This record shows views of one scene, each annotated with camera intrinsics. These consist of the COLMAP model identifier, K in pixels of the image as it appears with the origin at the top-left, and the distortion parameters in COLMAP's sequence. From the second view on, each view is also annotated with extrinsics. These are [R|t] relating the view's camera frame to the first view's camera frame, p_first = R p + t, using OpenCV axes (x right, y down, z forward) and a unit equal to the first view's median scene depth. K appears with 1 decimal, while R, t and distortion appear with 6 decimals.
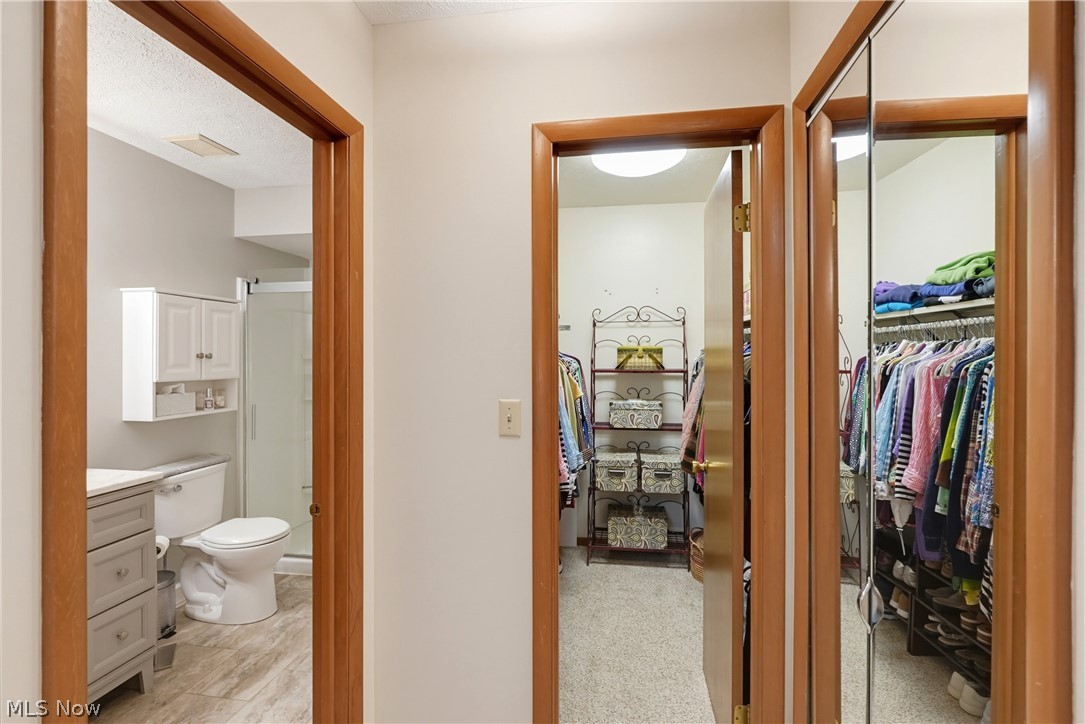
lens RADIAL K [[487.8, 0, 544.2], [0, 487.8, 353.4], [0, 0, 1]] dist [-0.002157, -0.000242]
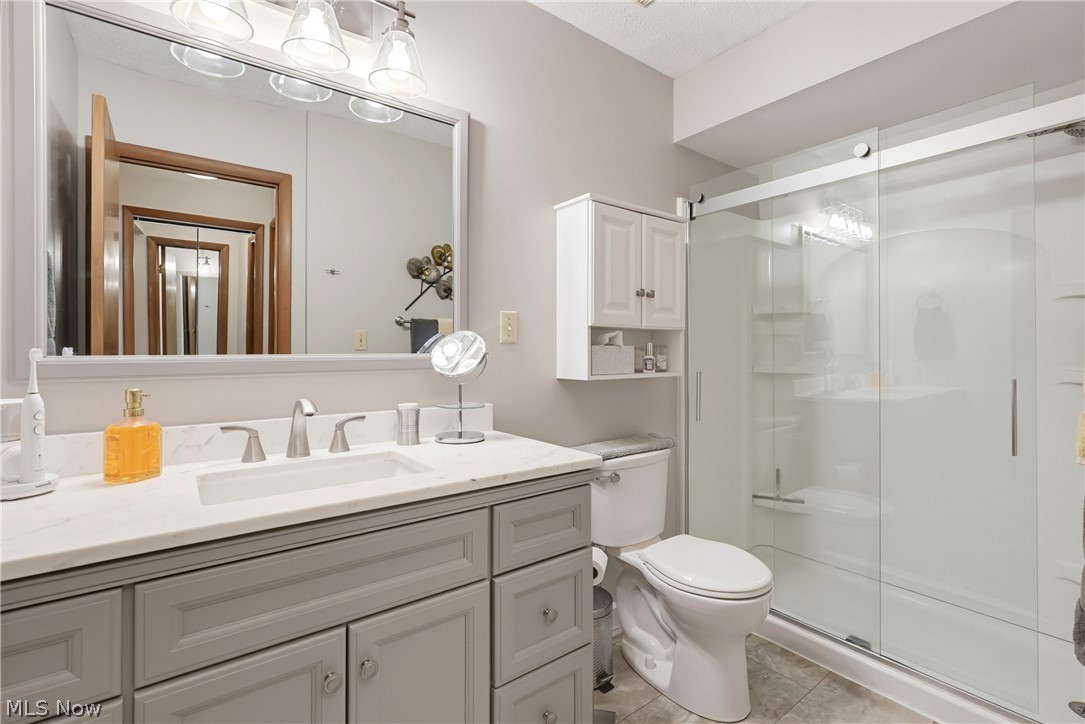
lens RADIAL K [[487.8, 0, 544.2], [0, 487.8, 353.4], [0, 0, 1]] dist [-0.002157, -0.000242]
pose [[0.726314, 0.005573, -0.687341, -0.332239], [0.000351, 0.999964, 0.008478, 0.087723], [0.687363, -0.006399, 0.726285, 0.404756]]
